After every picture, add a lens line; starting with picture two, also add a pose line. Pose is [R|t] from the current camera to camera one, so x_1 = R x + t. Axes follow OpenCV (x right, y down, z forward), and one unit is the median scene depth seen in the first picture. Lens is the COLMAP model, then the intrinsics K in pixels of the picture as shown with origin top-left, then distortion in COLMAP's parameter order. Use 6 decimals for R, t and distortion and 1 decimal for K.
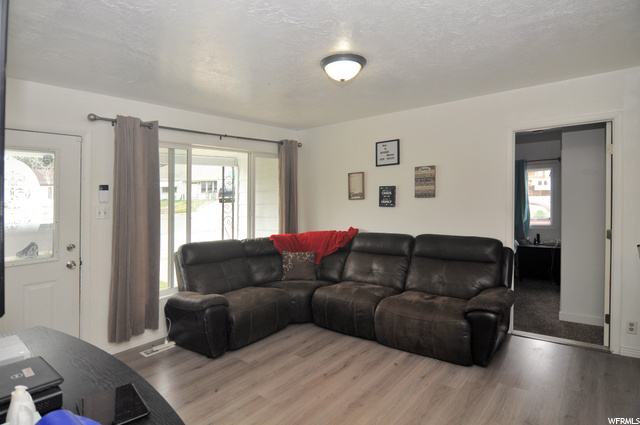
lens RADIAL K [[352.0, 0, 321.1], [0, 352.0, 195.8], [0, 0, 1]] dist [0.001784, -0.000024]
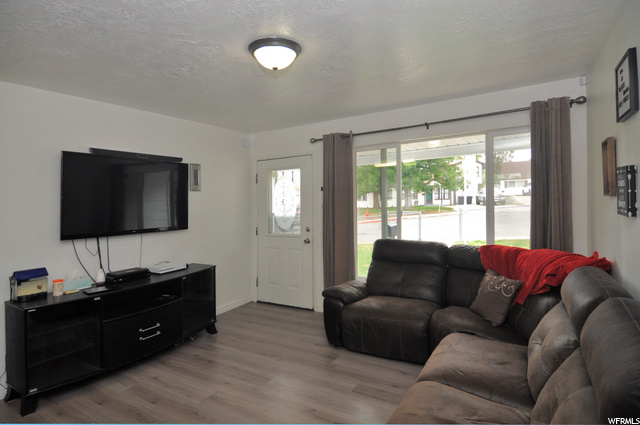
lens RADIAL K [[352.0, 0, 321.1], [0, 352.0, 195.8], [0, 0, 1]] dist [0.001784, -0.000024]
pose [[0.133919, 0.002463, -0.990989, 0.566432], [0.029612, 0.999540, 0.006485, -0.004855], [0.990550, -0.030214, 0.133785, 0.620379]]
